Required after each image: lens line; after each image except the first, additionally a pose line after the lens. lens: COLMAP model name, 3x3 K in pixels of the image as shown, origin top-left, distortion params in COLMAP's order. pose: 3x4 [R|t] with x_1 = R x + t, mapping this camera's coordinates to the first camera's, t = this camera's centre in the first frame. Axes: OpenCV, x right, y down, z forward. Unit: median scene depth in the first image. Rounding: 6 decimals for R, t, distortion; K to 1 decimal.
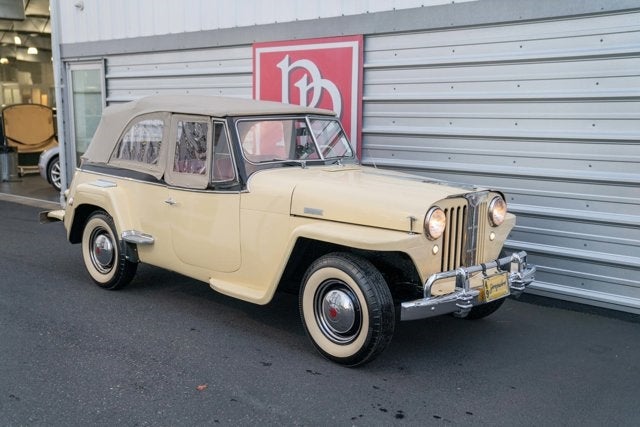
lens RADIAL K [[645.1, 0, 320.3], [0, 645.1, 221.5], [0, 0, 1]] dist [0.132213, 0.001296]
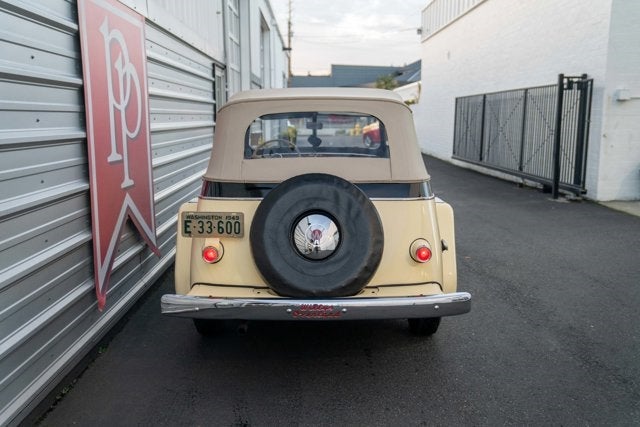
lens RADIAL K [[670.2, 0, 317.4], [0, 670.2, 212.5], [0, 0, 1]] dist [0.092782, 0.007493]
pose [[-0.639423, -0.116102, 0.760039, -0.720847], [0.129057, 0.958299, 0.254964, -0.223985], [-0.757946, 0.261118, -0.597775, 1.334841]]
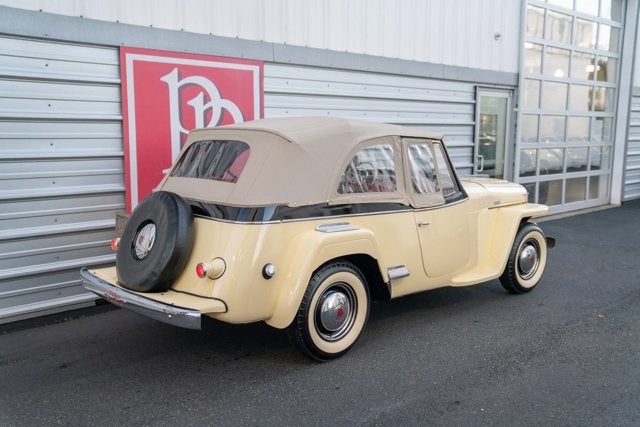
lens RADIAL K [[605.4, 0, 320.0], [0, 605.4, 223.2], [0, 0, 1]] dist [0.048942, 0.001790]
pose [[0.134469, -0.159916, 0.977929, -0.877709], [0.170090, 0.975970, 0.136207, -0.138415], [-0.976211, 0.148020, 0.158438, 0.744609]]
